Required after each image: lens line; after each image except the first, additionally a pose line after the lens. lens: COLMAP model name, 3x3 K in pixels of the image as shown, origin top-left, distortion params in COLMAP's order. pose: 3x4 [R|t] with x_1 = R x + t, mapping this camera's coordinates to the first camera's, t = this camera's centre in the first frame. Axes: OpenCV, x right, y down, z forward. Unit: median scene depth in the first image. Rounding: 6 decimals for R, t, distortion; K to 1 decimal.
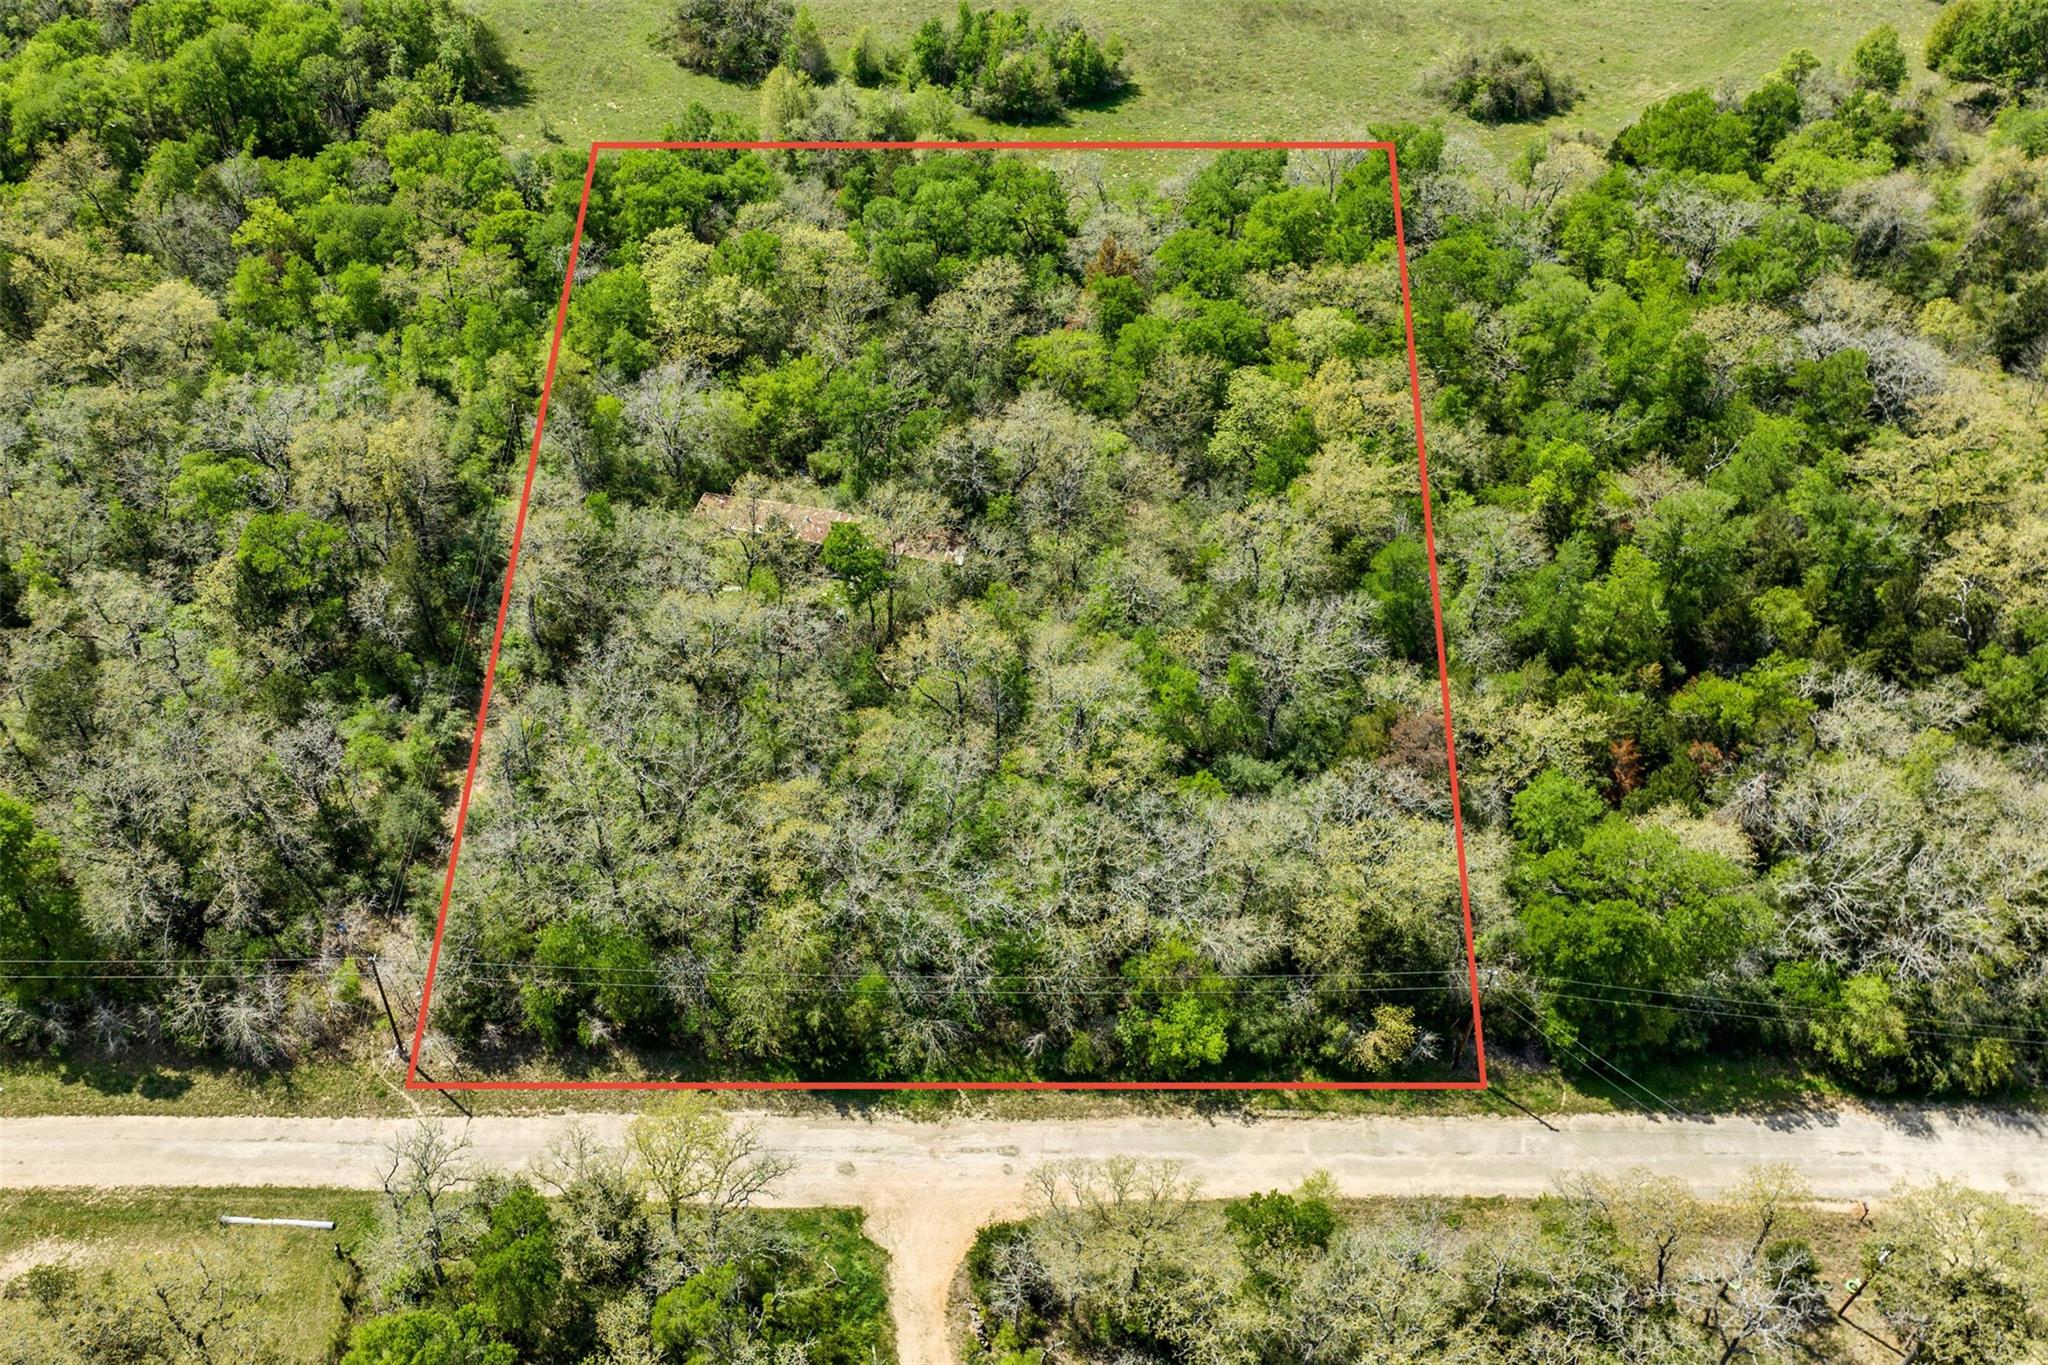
lens RADIAL K [[1455.1, 0, 1024.8], [0, 1455.1, 710.5], [0, 0, 1]] dist [-0.030187, -0.003286]
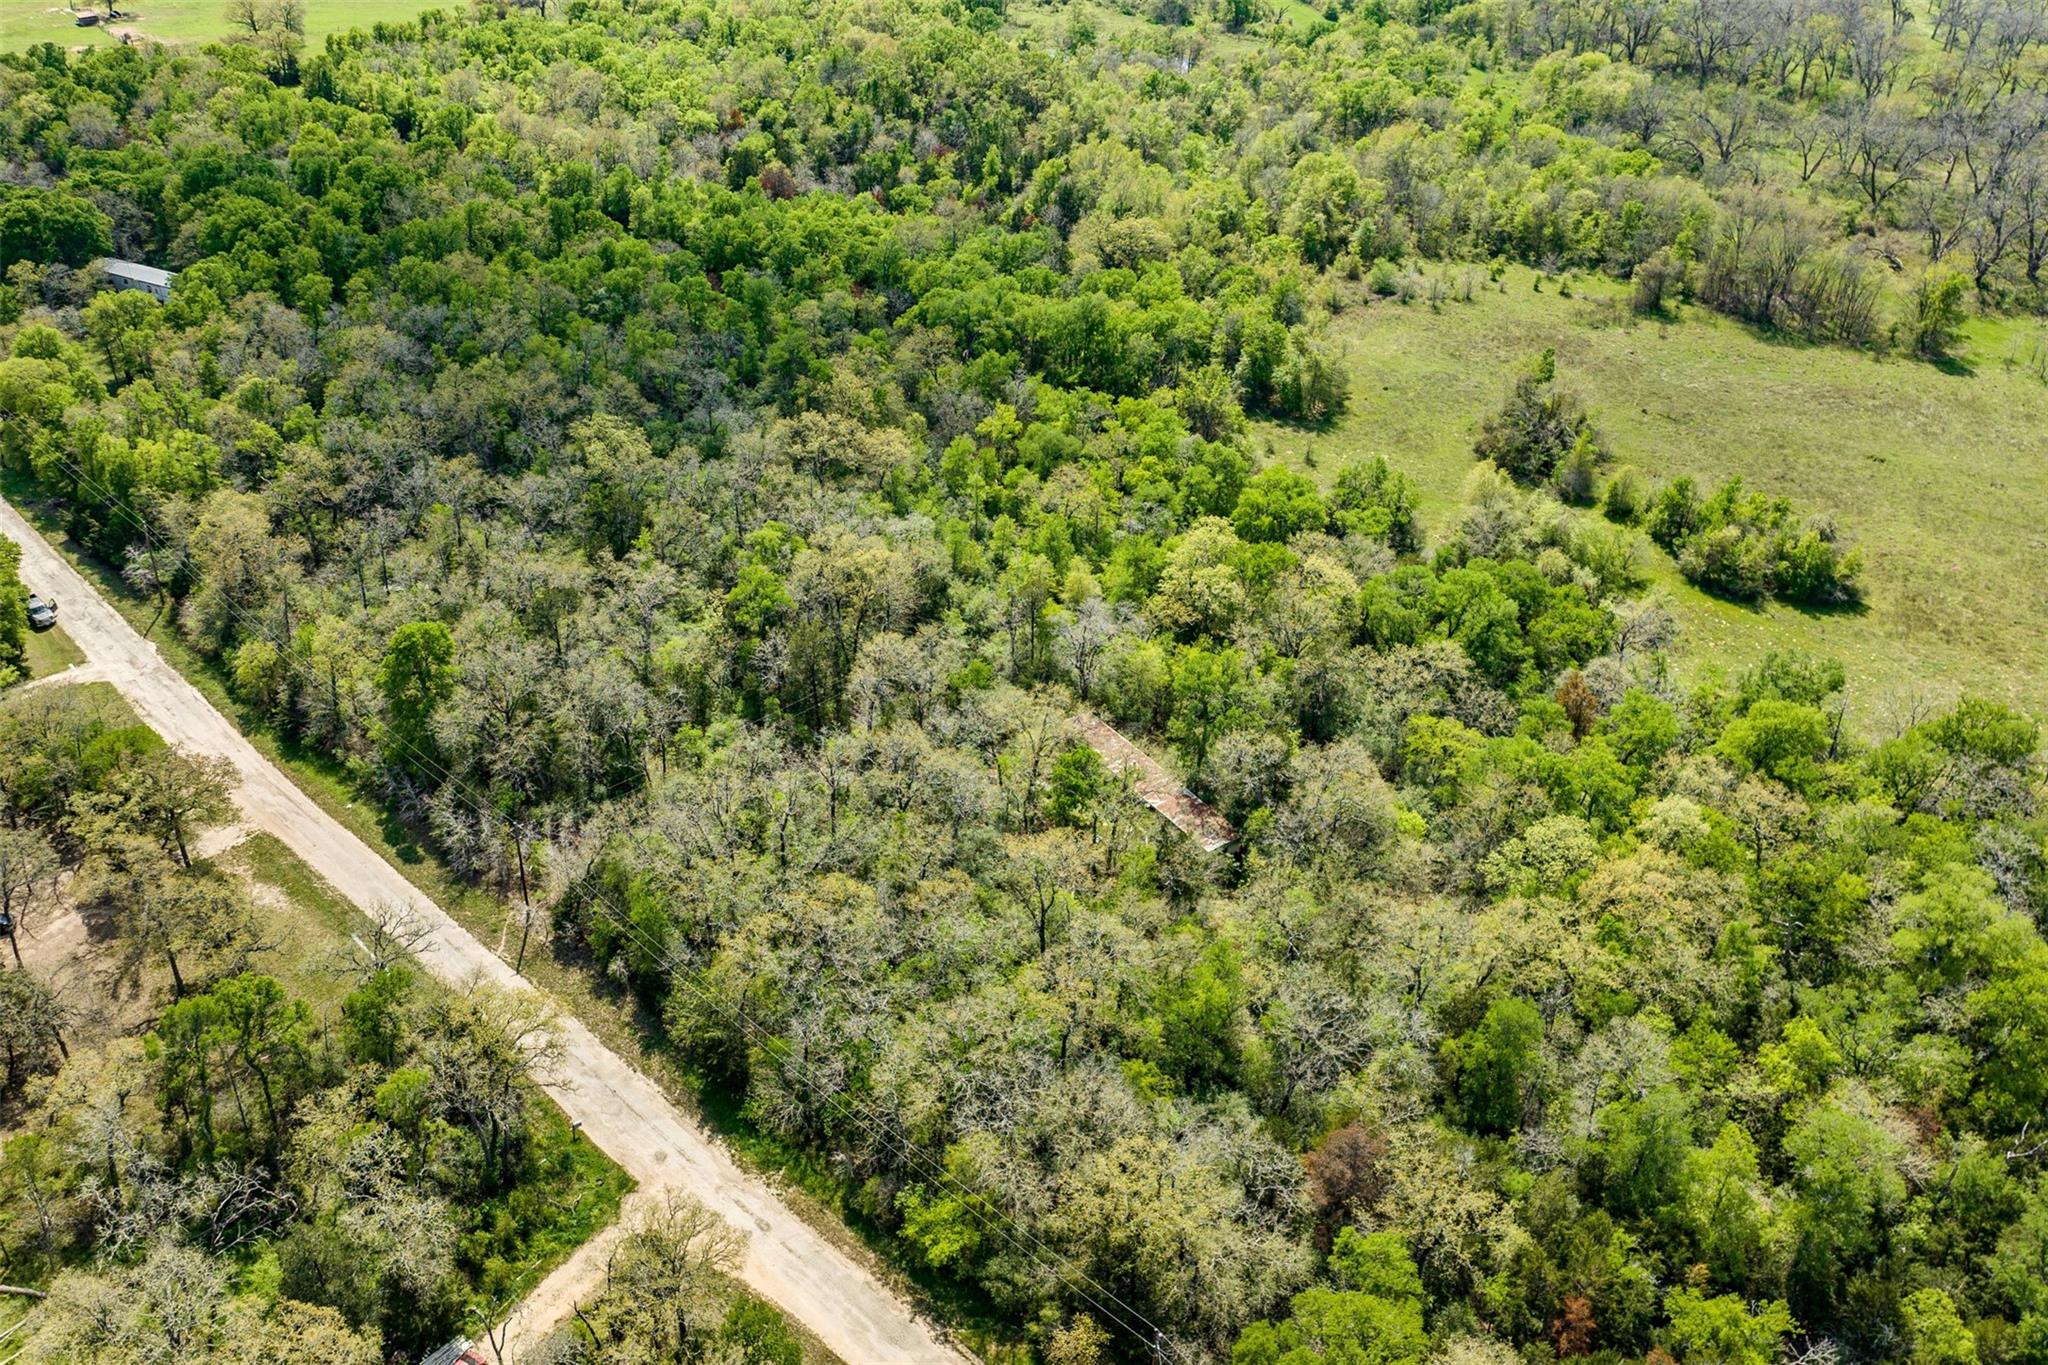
lens RADIAL K [[1455.1, 0, 1024.8], [0, 1455.1, 710.5], [0, 0, 1]] dist [-0.030187, -0.003286]
pose [[0.753072, 0.389777, -0.530053, 0.550859], [-0.506079, 0.857976, -0.088096, -0.040391], [0.420435, 0.334591, 0.843376, 0.005306]]
